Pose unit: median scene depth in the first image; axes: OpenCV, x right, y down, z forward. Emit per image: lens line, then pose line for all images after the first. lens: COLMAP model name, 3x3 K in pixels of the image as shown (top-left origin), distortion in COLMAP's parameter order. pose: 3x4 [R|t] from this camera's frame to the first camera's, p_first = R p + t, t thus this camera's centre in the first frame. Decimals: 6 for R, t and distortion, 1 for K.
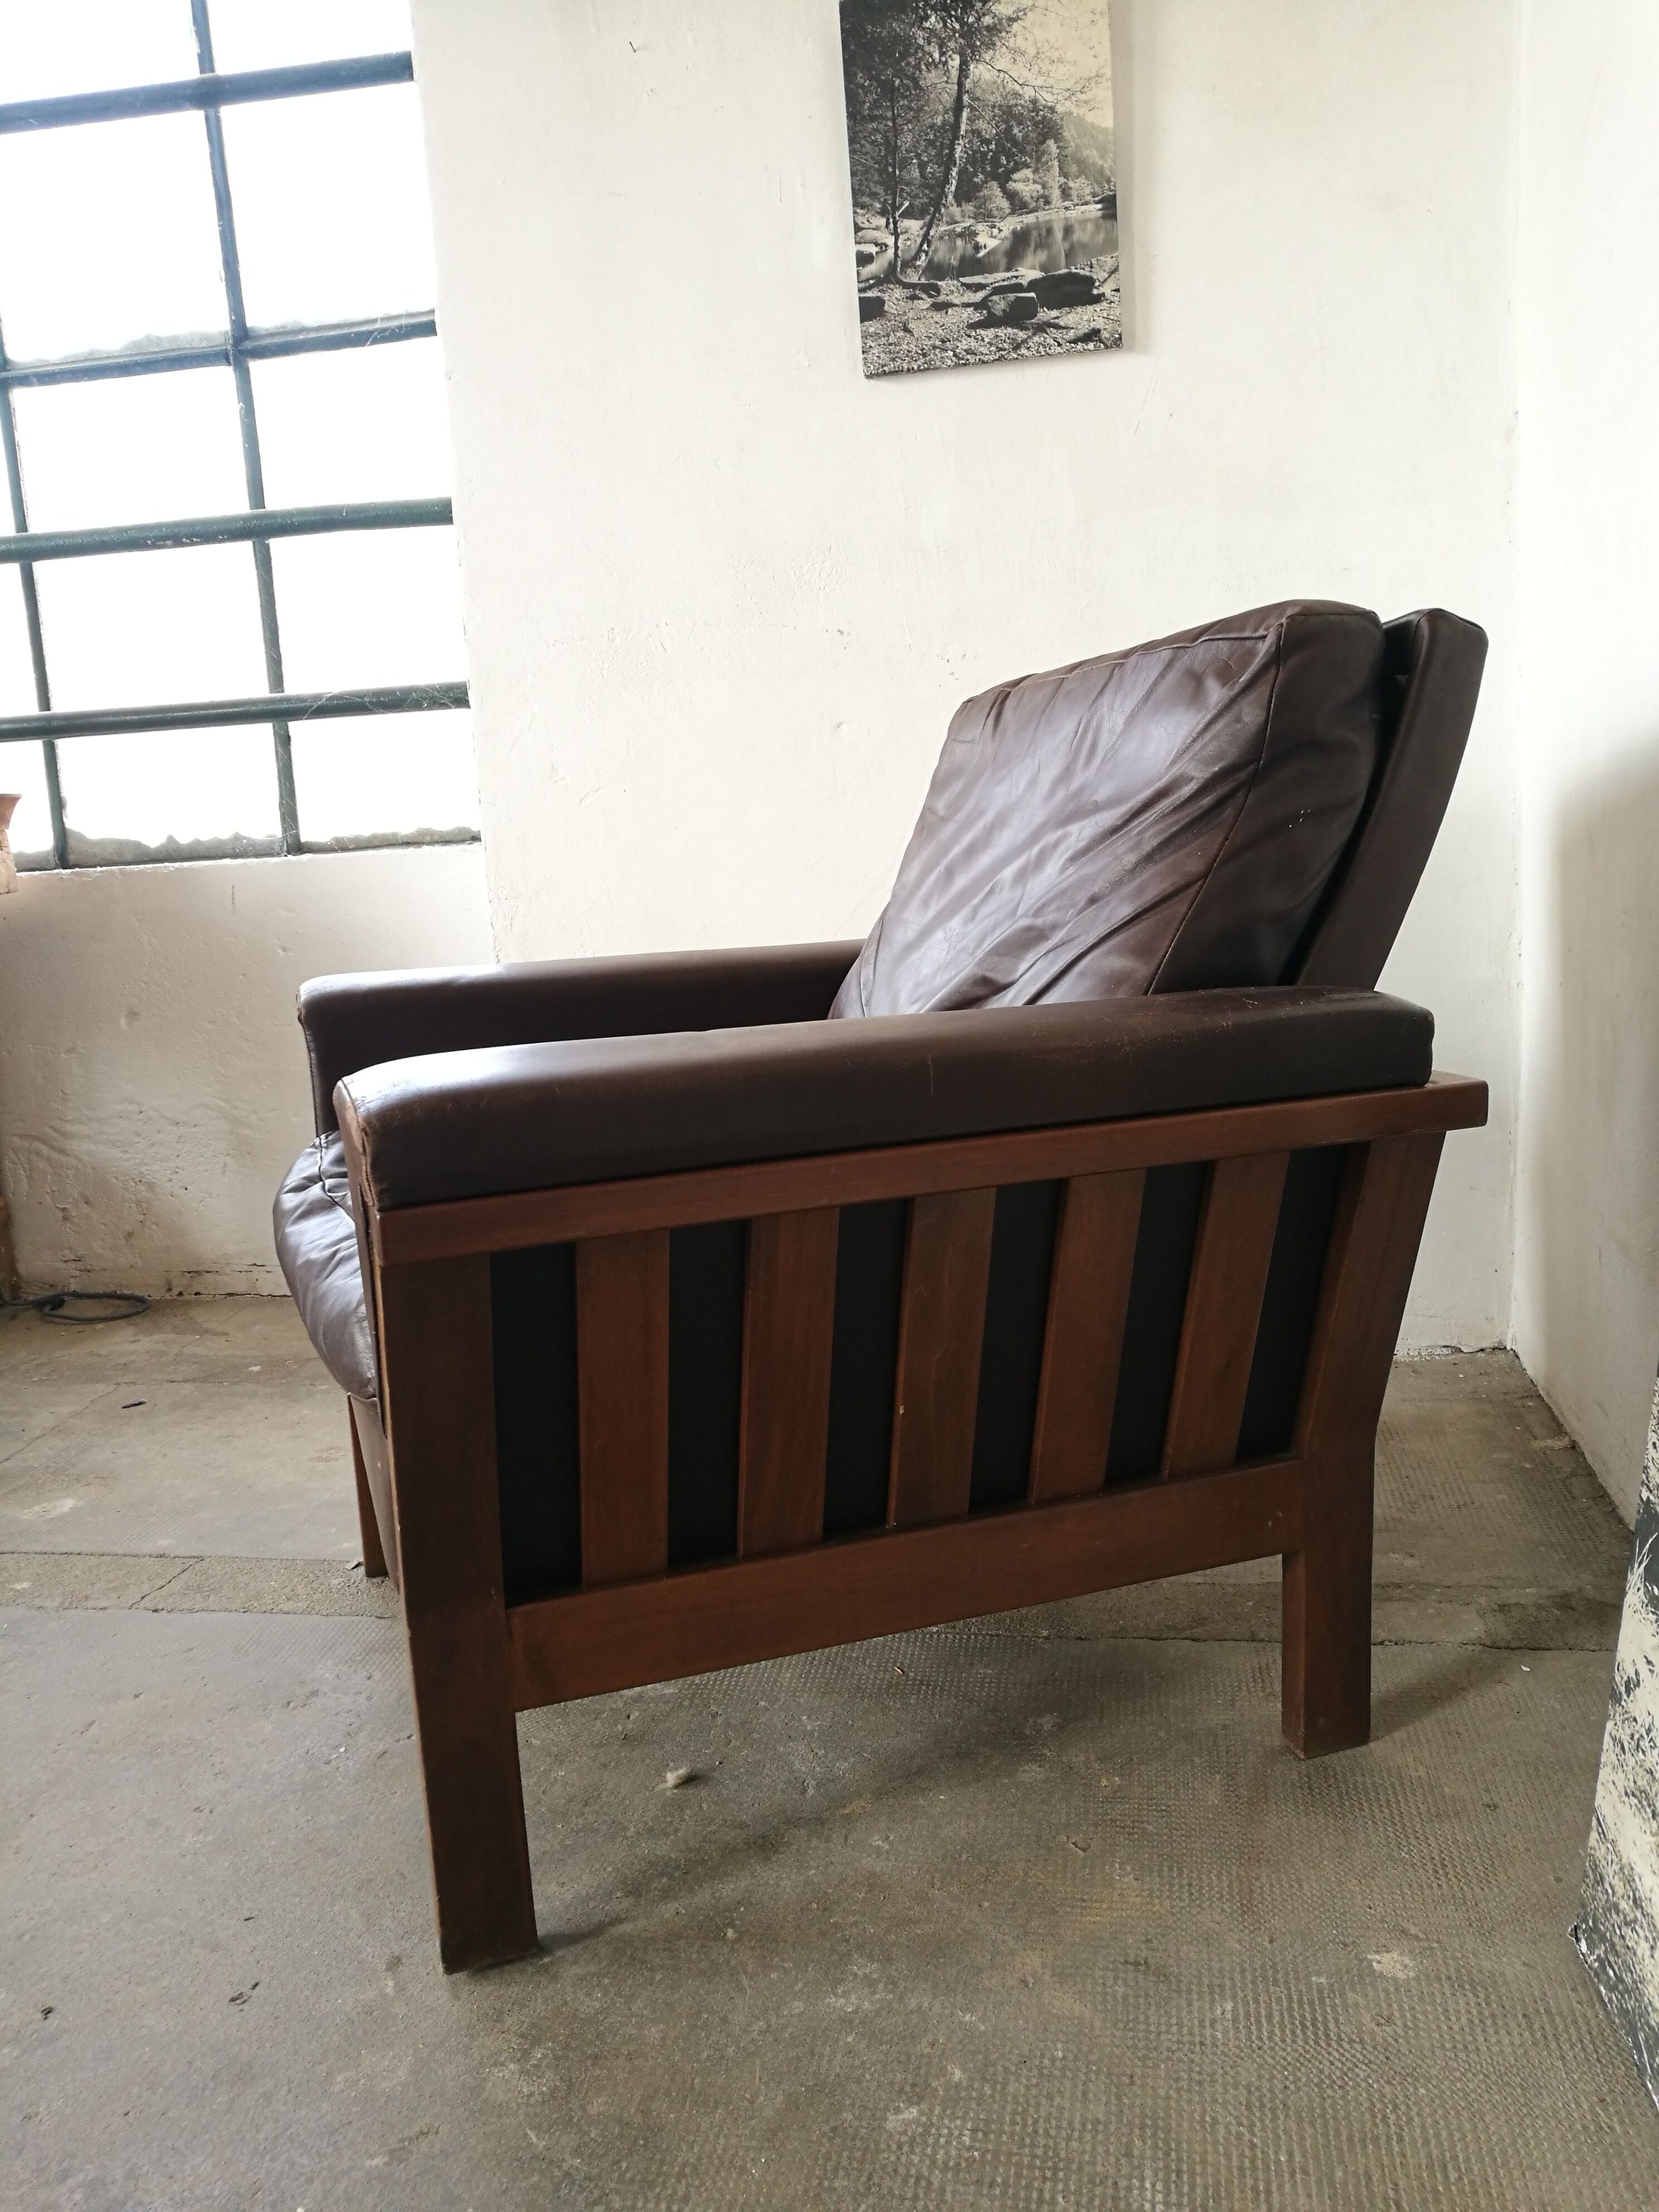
lens RADIAL K [[1755.8, 0, 829.5], [0, 1755.8, 1106.0], [0, 0, 1]] dist [-0.058677, 0.058812]
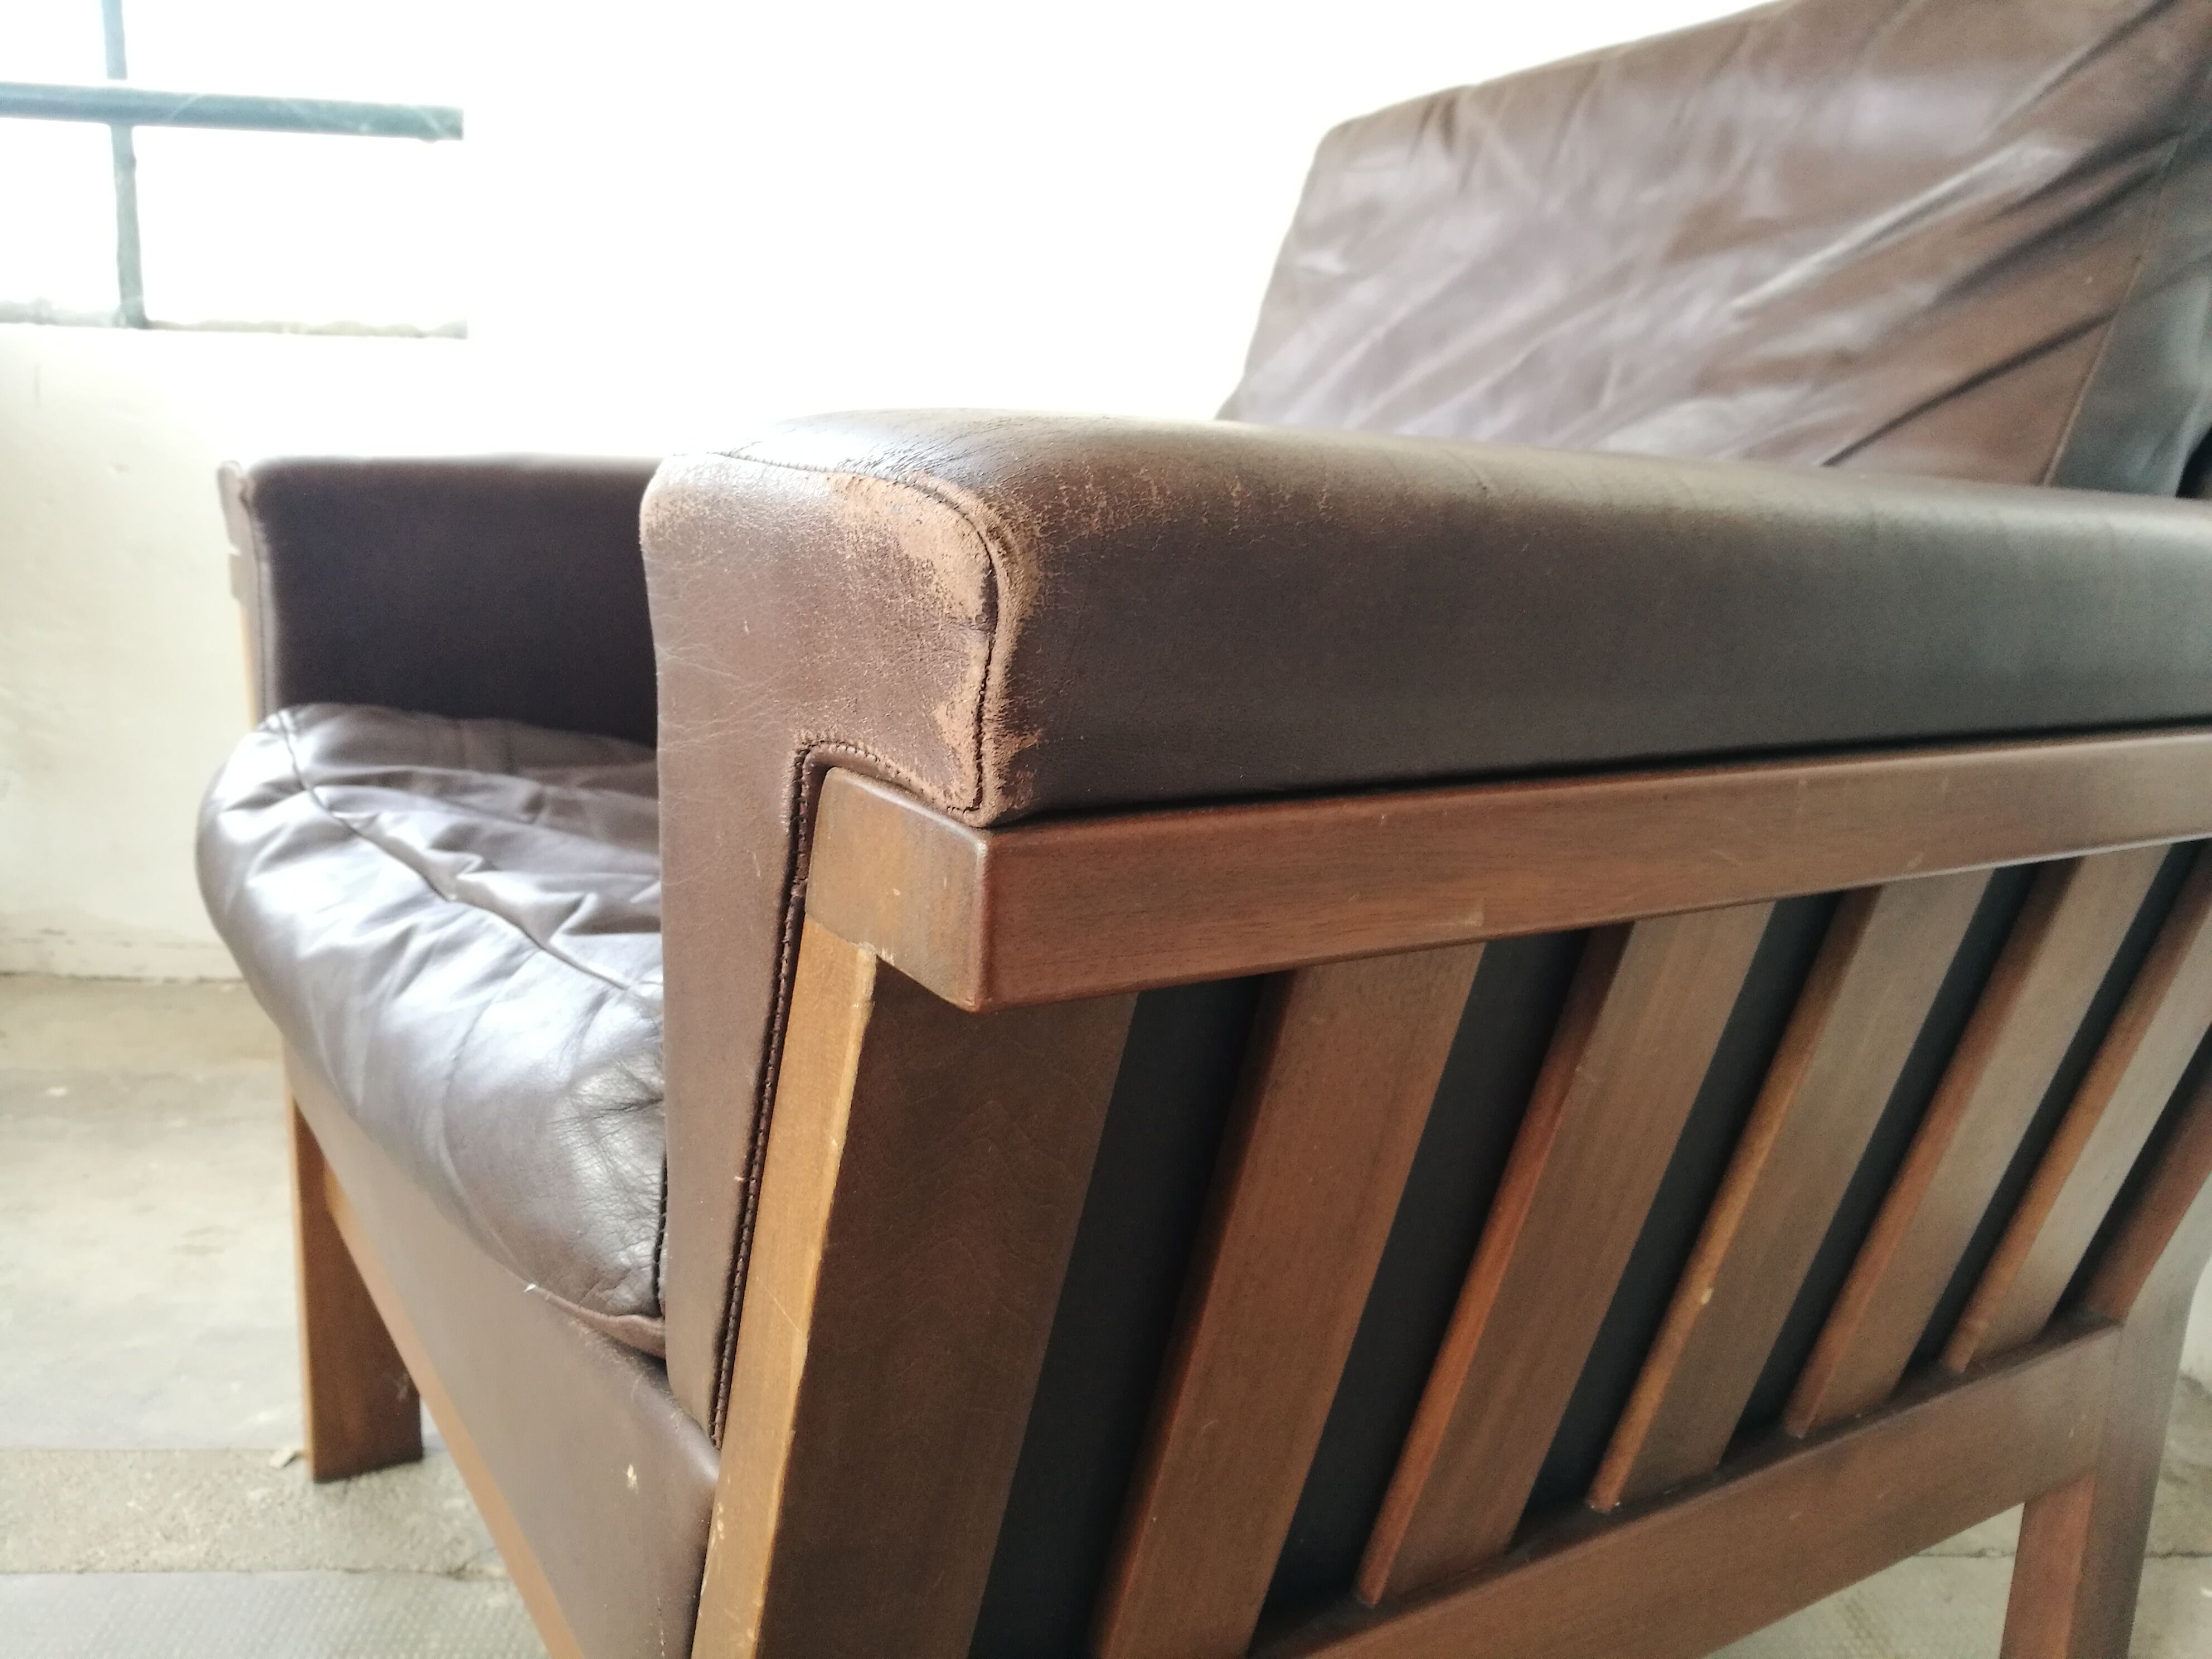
lens RADIAL K [[1755.8, 0, 1106.0], [0, 1755.8, 829.5], [0, 0, 1]] dist [-0.058677, 0.058812]
pose [[0.965115, 0.043089, 0.258255, -0.177590], [-0.049851, 0.998563, 0.019690, 0.029689], [-0.257035, -0.031877, 0.965876, 0.401538]]
